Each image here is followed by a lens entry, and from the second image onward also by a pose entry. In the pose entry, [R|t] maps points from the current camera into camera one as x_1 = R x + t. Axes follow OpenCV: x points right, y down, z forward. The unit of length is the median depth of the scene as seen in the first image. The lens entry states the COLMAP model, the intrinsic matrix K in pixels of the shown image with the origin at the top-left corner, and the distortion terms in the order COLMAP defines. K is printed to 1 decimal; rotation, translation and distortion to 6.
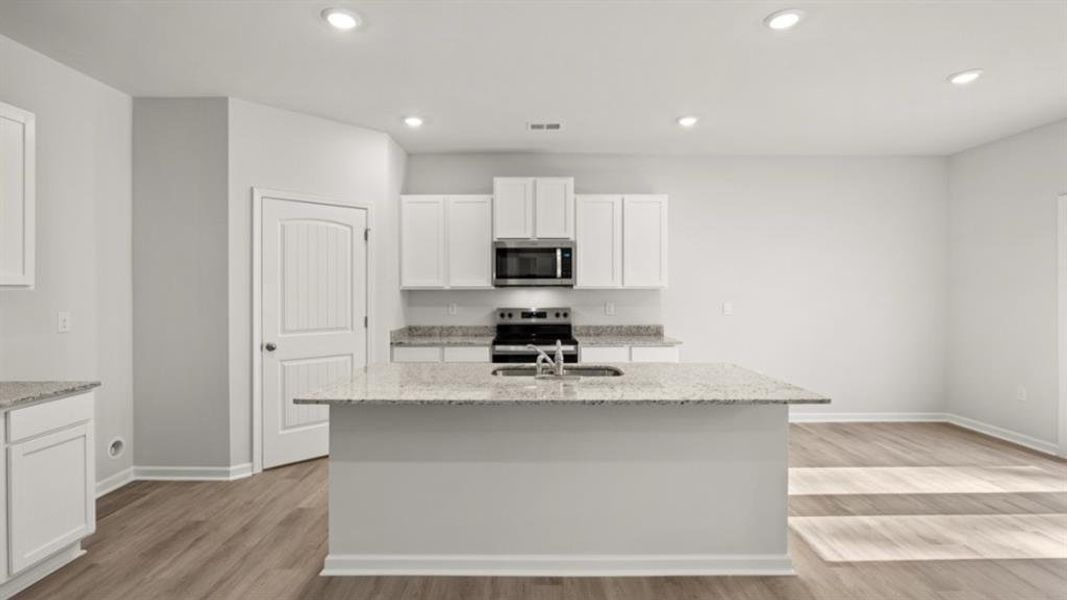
lens RADIAL K [[493.6, 0, 530.2], [0, 493.6, 290.0], [0, 0, 1]] dist [-0.004401, -0.000541]
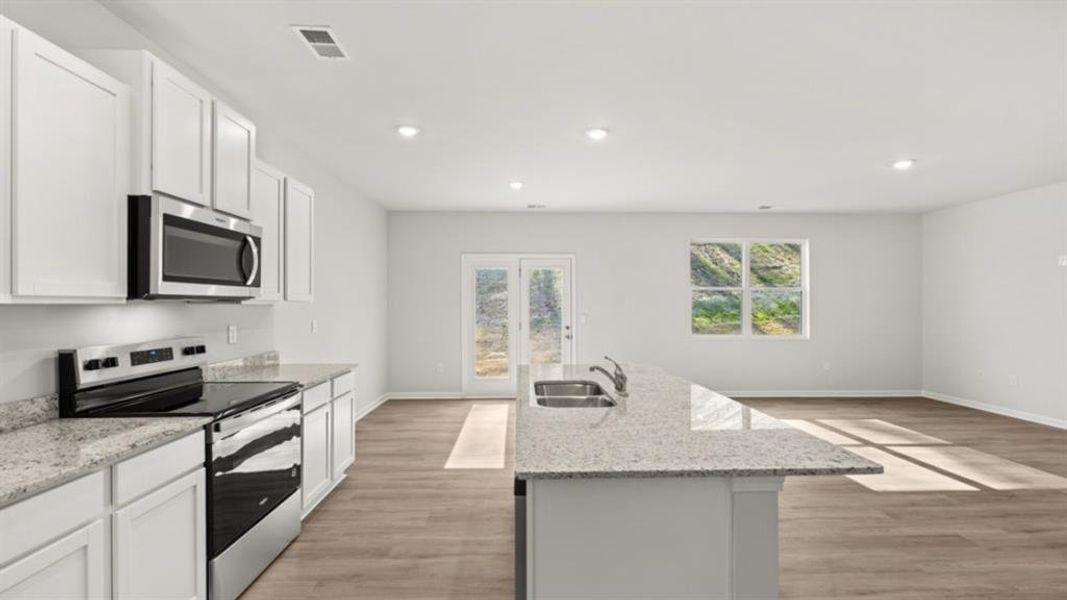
lens RADIAL K [[447.0, 0, 530.2], [0, 447.0, 303.7], [0, 0, 1]] dist [-0.000372, -0.000068]
pose [[-0.027075, 0.004913, 0.999621, -0.481637], [0.000785, 0.999988, -0.004893, 0.000427], [-0.999633, 0.000652, -0.027078, 0.669781]]
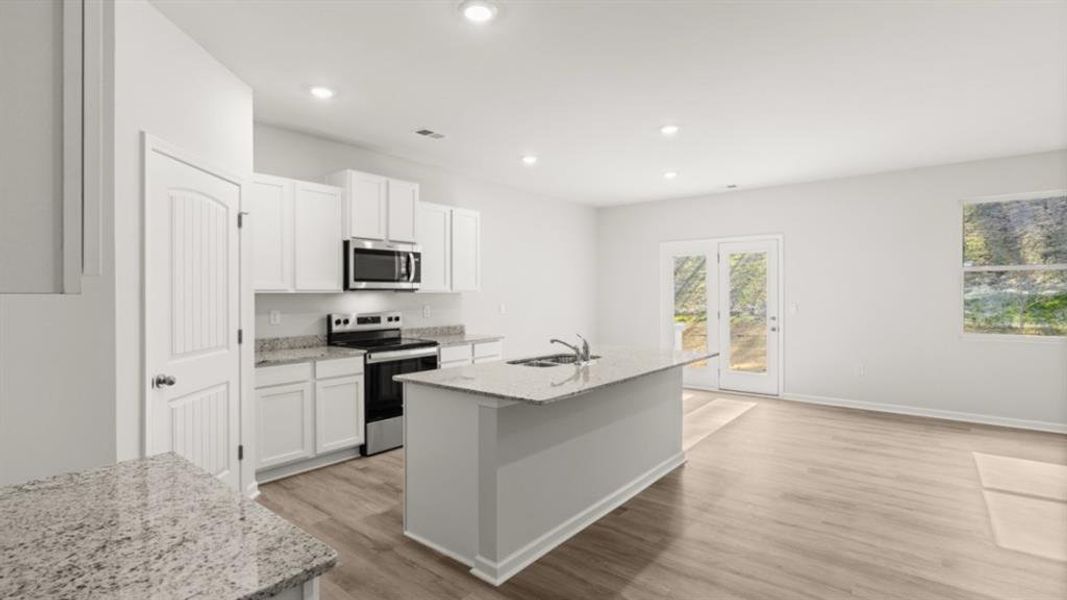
lens RADIAL K [[505.1, 0, 530.7], [0, 505.1, 295.0], [0, 0, 1]] dist [-0.001562, -0.000288]
pose [[0.630299, -0.002004, 0.776350, -0.582398], [0.001452, 0.999998, 0.001403, 0.001316], [-0.776351, 0.000243, 0.630300, 0.157886]]
